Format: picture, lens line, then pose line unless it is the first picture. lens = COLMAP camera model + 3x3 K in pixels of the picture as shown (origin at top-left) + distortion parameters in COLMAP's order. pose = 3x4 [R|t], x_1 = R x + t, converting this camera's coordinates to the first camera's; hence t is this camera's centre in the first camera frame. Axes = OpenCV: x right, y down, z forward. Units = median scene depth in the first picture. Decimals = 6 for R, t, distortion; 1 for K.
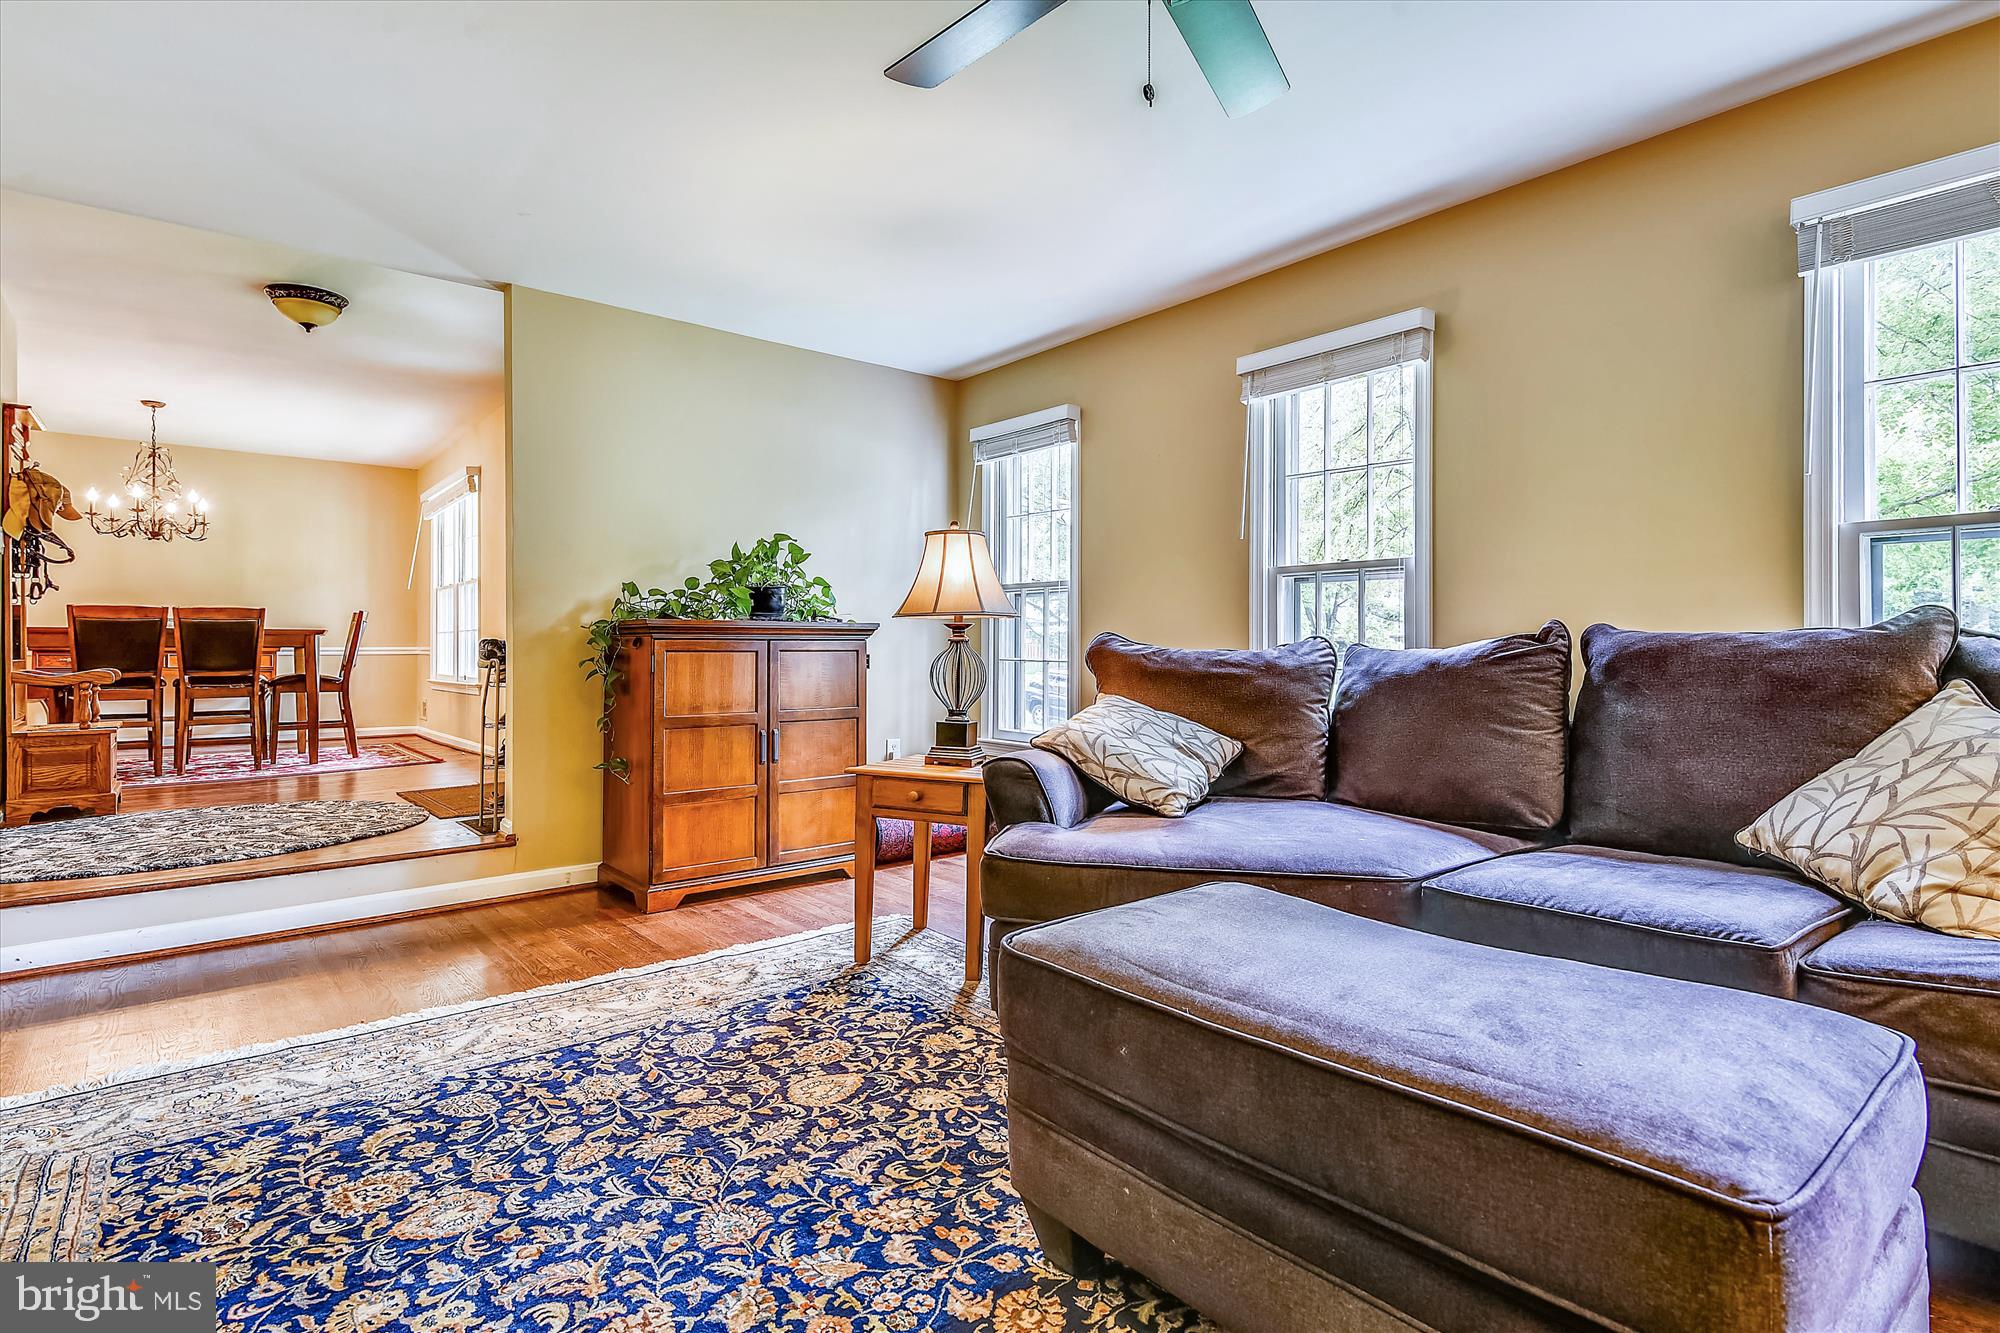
lens RADIAL K [[986.2, 0, 1016.7], [0, 986.2, 655.0], [0, 0, 1]] dist [0.005365, -0.003567]
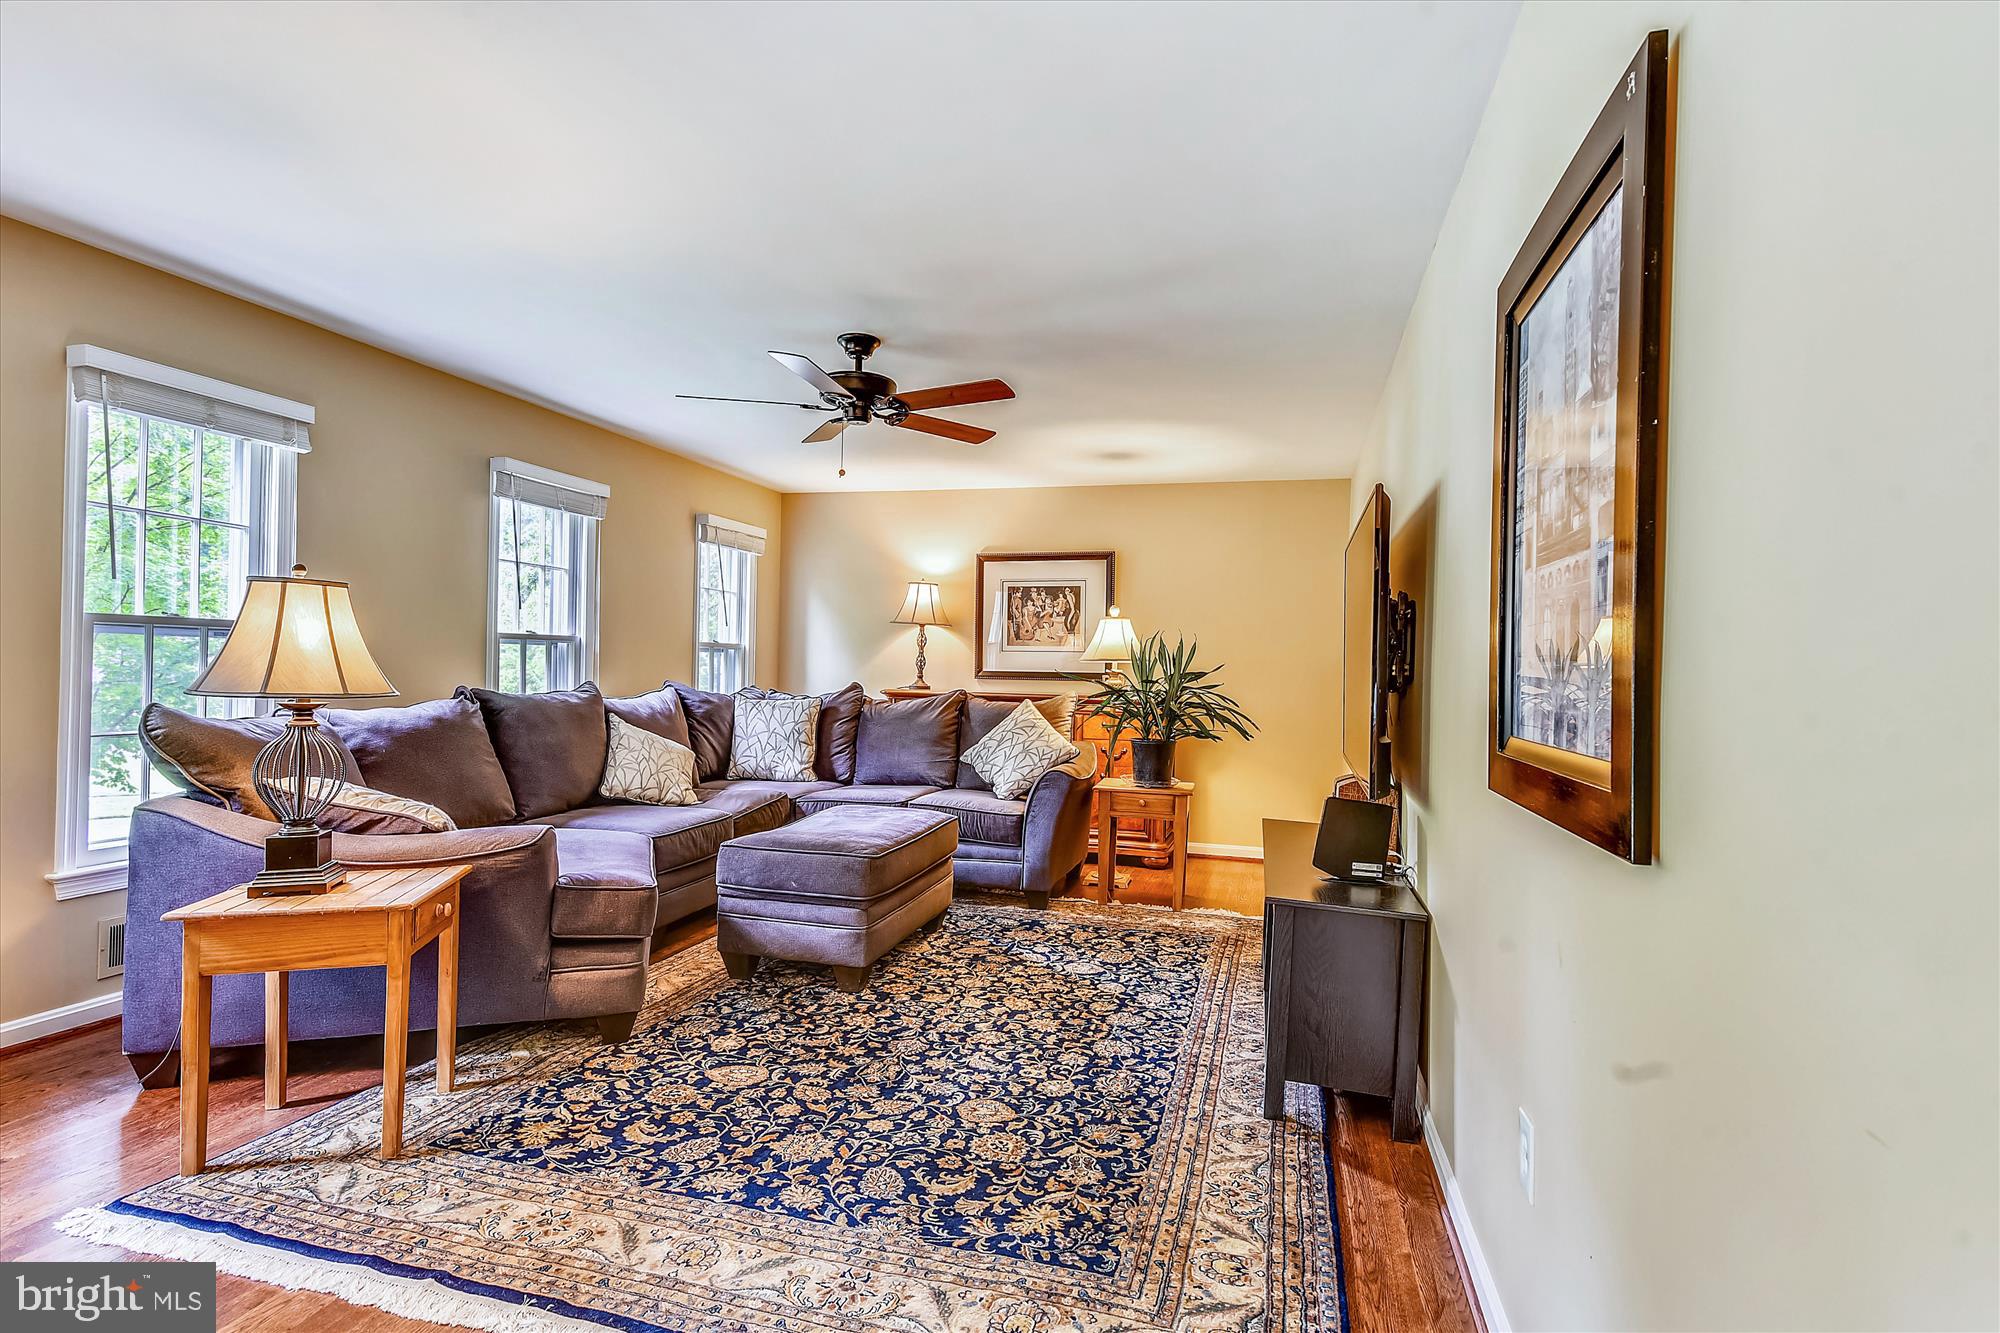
lens RADIAL K [[986.2, 0, 1004.6], [0, 986.2, 661.7], [0, 0, 1]] dist [0.005365, -0.003567]
pose [[-0.553428, -0.011809, 0.832813, -1.631431], [-0.013701, 0.999893, 0.005073, -0.125424], [-0.832784, -0.008603, -0.553531, 1.602812]]
